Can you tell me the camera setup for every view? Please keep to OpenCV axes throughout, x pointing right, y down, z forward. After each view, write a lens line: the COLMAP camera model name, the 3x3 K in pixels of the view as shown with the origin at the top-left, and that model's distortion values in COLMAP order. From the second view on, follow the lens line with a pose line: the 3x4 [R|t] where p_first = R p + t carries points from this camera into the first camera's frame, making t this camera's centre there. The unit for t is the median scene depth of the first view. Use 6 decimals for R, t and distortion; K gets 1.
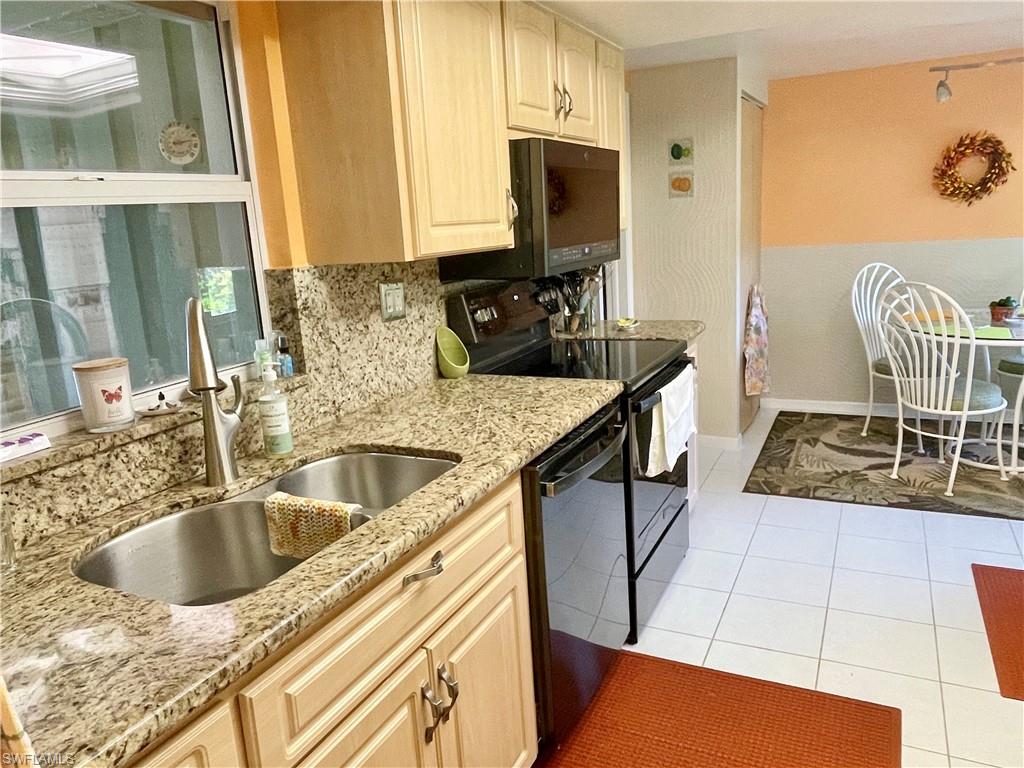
lens RADIAL K [[746.7, 0, 505.4], [0, 746.7, 376.8], [0, 0, 1]] dist [0.008147, -0.011621]
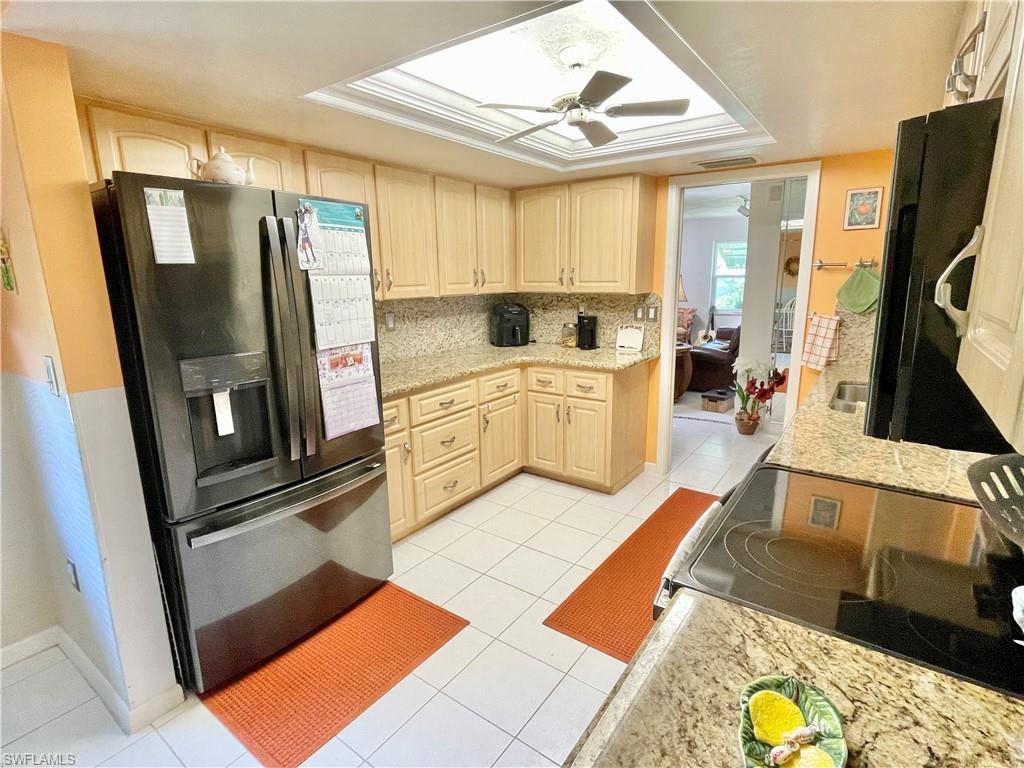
lens RADIAL K [[506.9, 0, 511.1], [0, 506.9, 380.5], [0, 0, 1]] dist [-0.003078, 0.000138]
pose [[-0.983067, 0.039893, 0.178854, 0.229579], [0.107990, 0.914653, 0.389549, -0.245942], [-0.148049, 0.402267, -0.903473, 1.033355]]
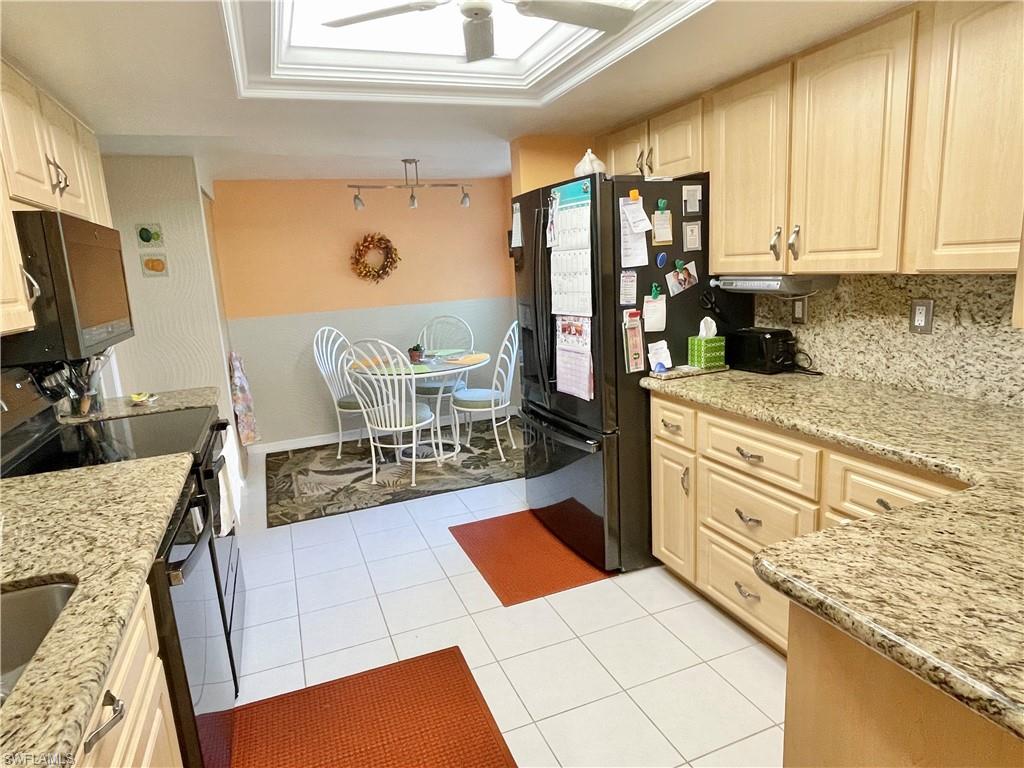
lens RADIAL K [[603.6, 0, 507.2], [0, 603.6, 377.6], [0, 0, 1]] dist [0.001523, -0.005203]
pose [[0.671277, -0.117944, 0.731762, -0.094891], [0.171442, 0.985193, 0.001520, -0.013871], [-0.721107, 0.124434, 0.681558, 0.071339]]
